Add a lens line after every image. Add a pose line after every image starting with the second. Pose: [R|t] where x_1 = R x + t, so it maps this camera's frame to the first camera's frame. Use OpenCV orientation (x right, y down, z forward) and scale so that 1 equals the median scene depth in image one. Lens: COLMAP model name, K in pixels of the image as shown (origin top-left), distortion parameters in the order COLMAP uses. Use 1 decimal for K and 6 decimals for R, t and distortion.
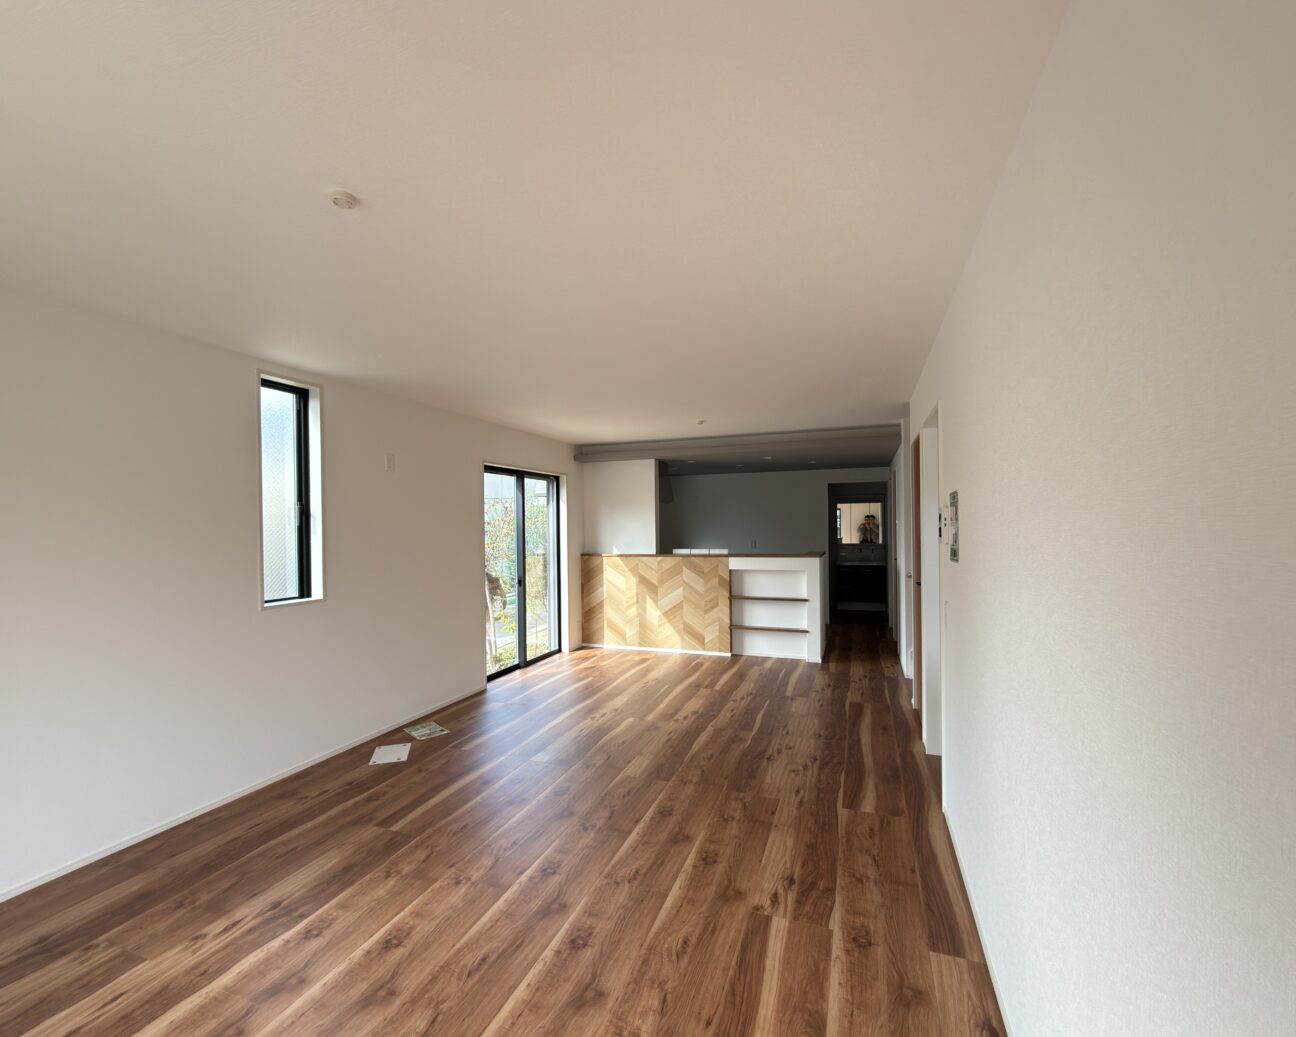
lens RADIAL K [[566.1, 0, 645.8], [0, 566.1, 580.7], [0, 0, 1]] dist [-0.000263, -0.000009]
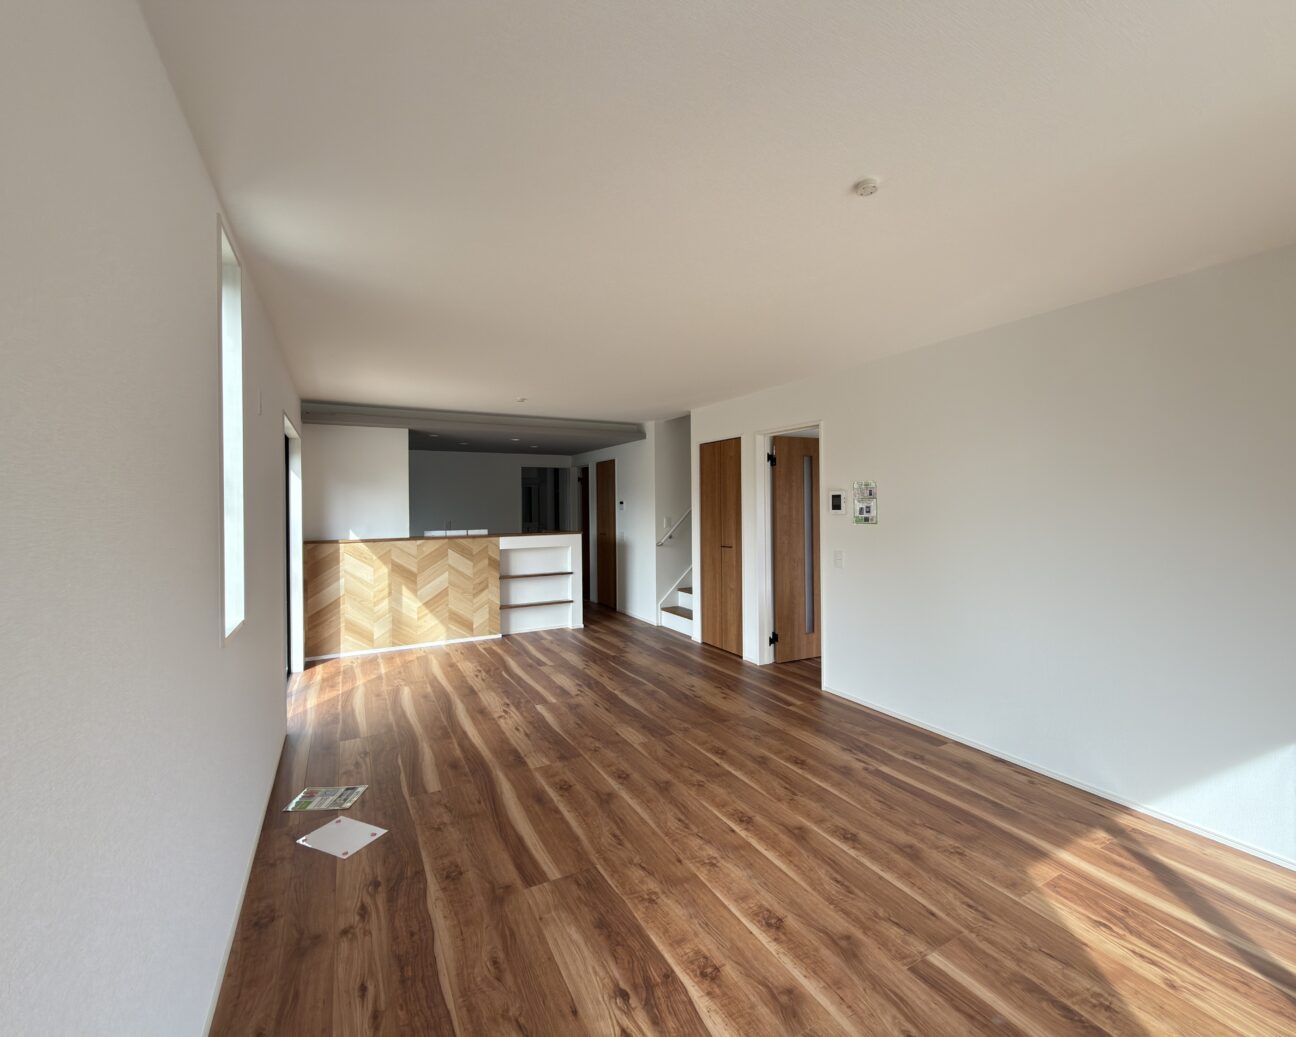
lens RADIAL K [[560.2, 0, 648.1], [0, 560.2, 509.8], [0, 0, 1]] dist [0.000955, 0.000022]
pose [[0.655028, -0.001202, 0.755604, -0.526566], [0.075247, 0.995132, -0.063648, -0.008625], [-0.751849, 0.098548, 0.651929, 0.185624]]
